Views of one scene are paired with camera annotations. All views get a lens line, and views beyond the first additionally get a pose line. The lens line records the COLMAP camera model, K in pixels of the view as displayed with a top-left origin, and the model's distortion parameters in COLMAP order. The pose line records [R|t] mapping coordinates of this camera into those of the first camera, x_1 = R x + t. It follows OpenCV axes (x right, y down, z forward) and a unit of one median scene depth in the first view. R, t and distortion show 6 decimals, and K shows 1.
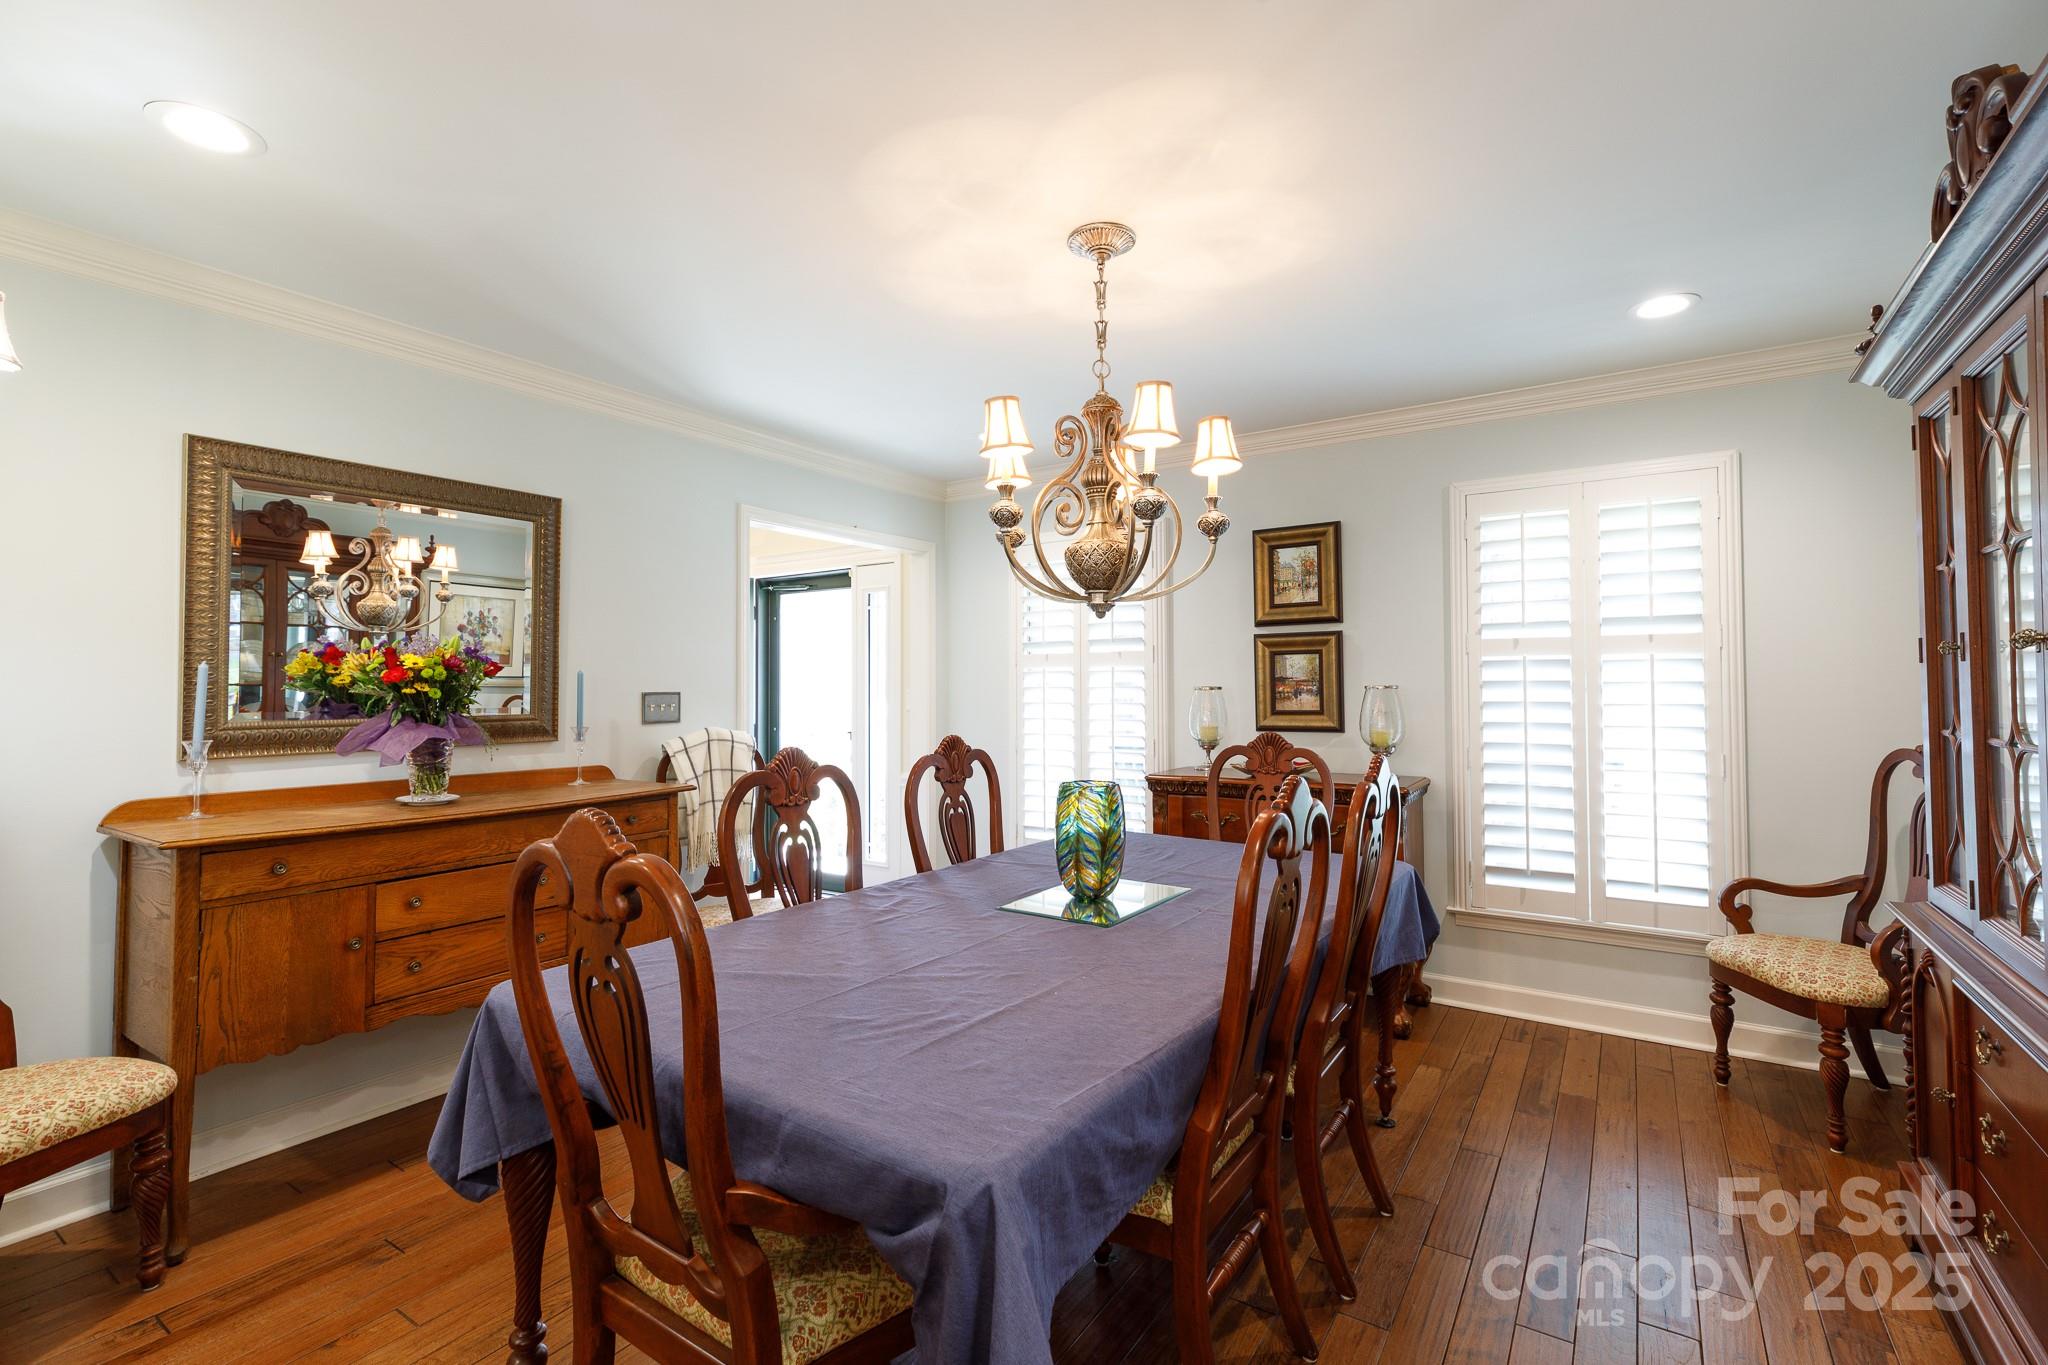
lens RADIAL K [[911.4, 0, 1025.6], [0, 911.4, 671.1], [0, 0, 1]] dist [0.003691, -0.000411]
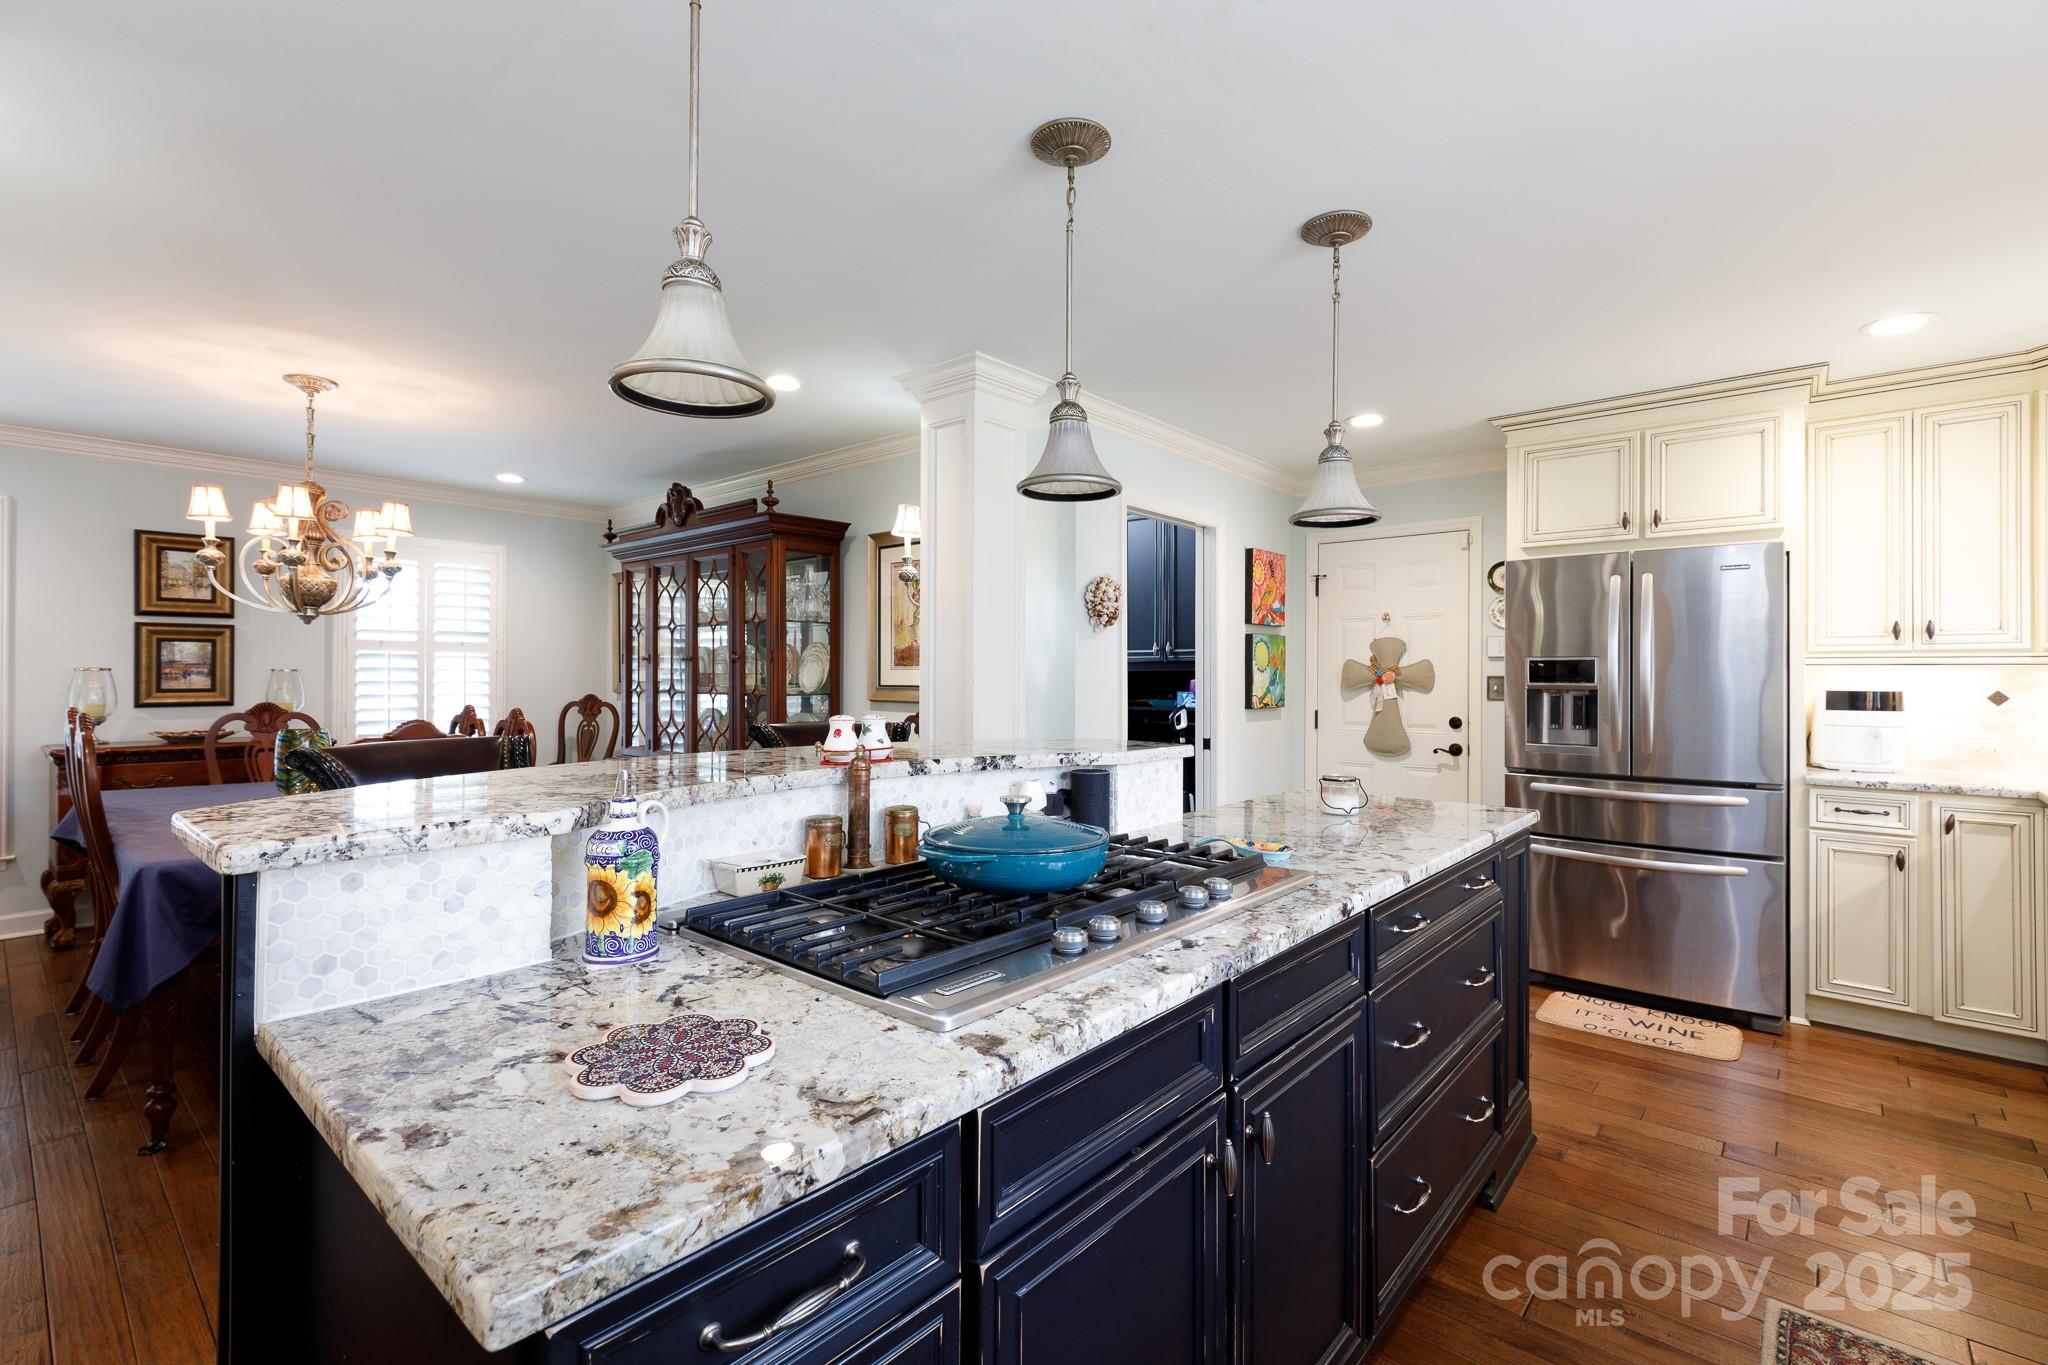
lens RADIAL K [[911.4, 0, 1025.6], [0, 911.4, 671.1], [0, 0, 1]] dist [0.003691, -0.000411]
pose [[0.129810, 0.011770, 0.991469, -1.086709], [-0.025067, 0.999649, -0.008585, 0.003832], [-0.991222, -0.023739, 0.130060, -0.355777]]
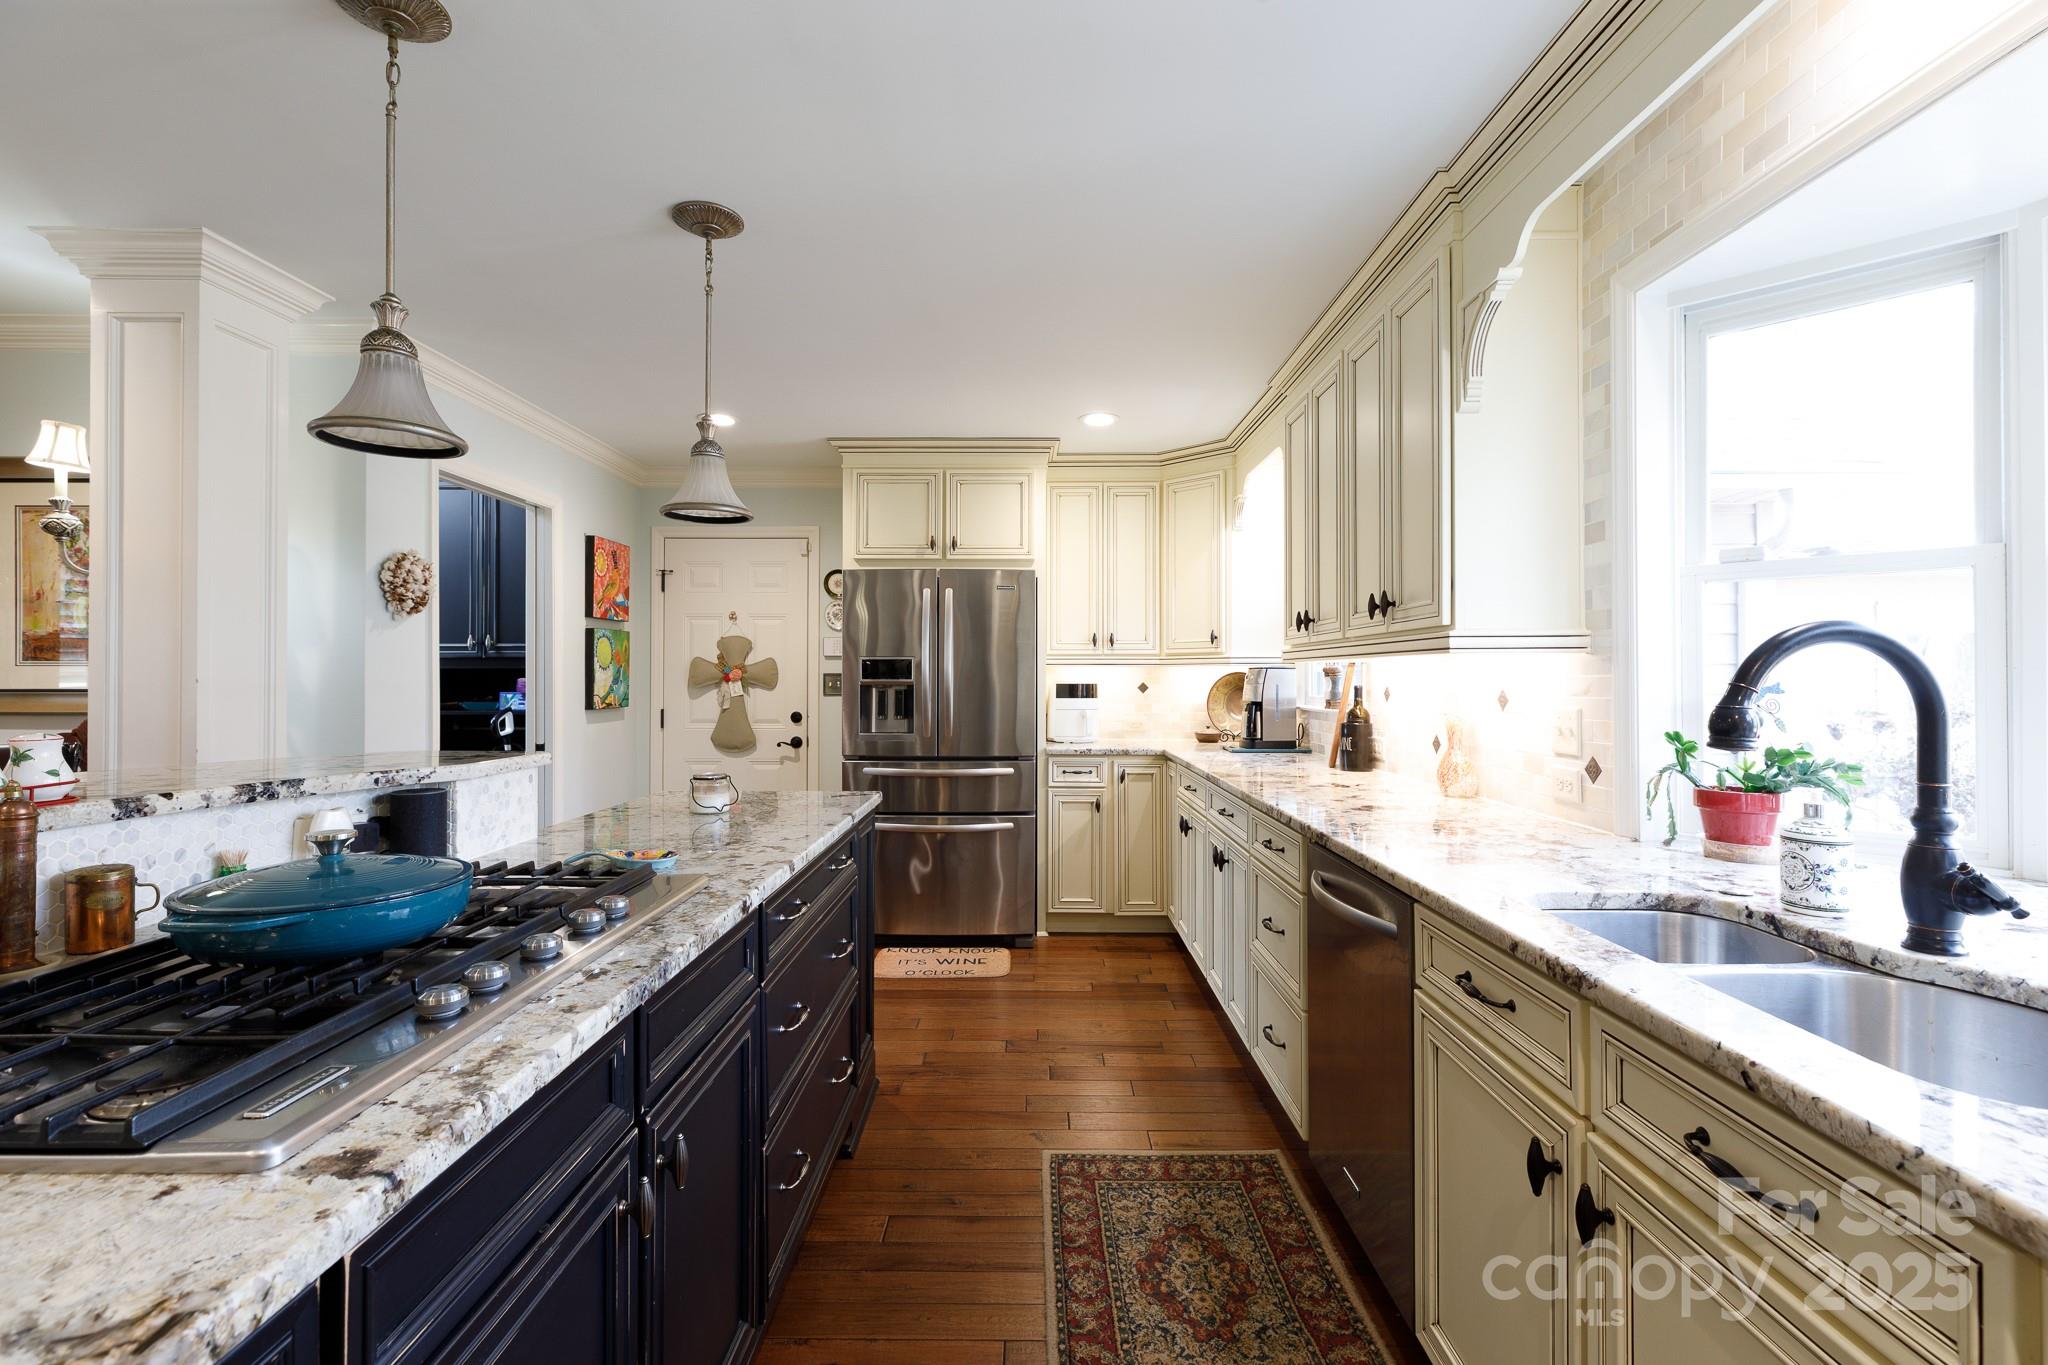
lens RADIAL K [[911.4, 0, 1025.6], [0, 911.4, 671.1], [0, 0, 1]] dist [0.003691, -0.000411]
pose [[-0.547703, 0.009599, 0.836618, -1.069439], [-0.014409, 0.999678, -0.020903, 0.004985], [-0.836549, -0.023504, -0.547388, -0.316740]]
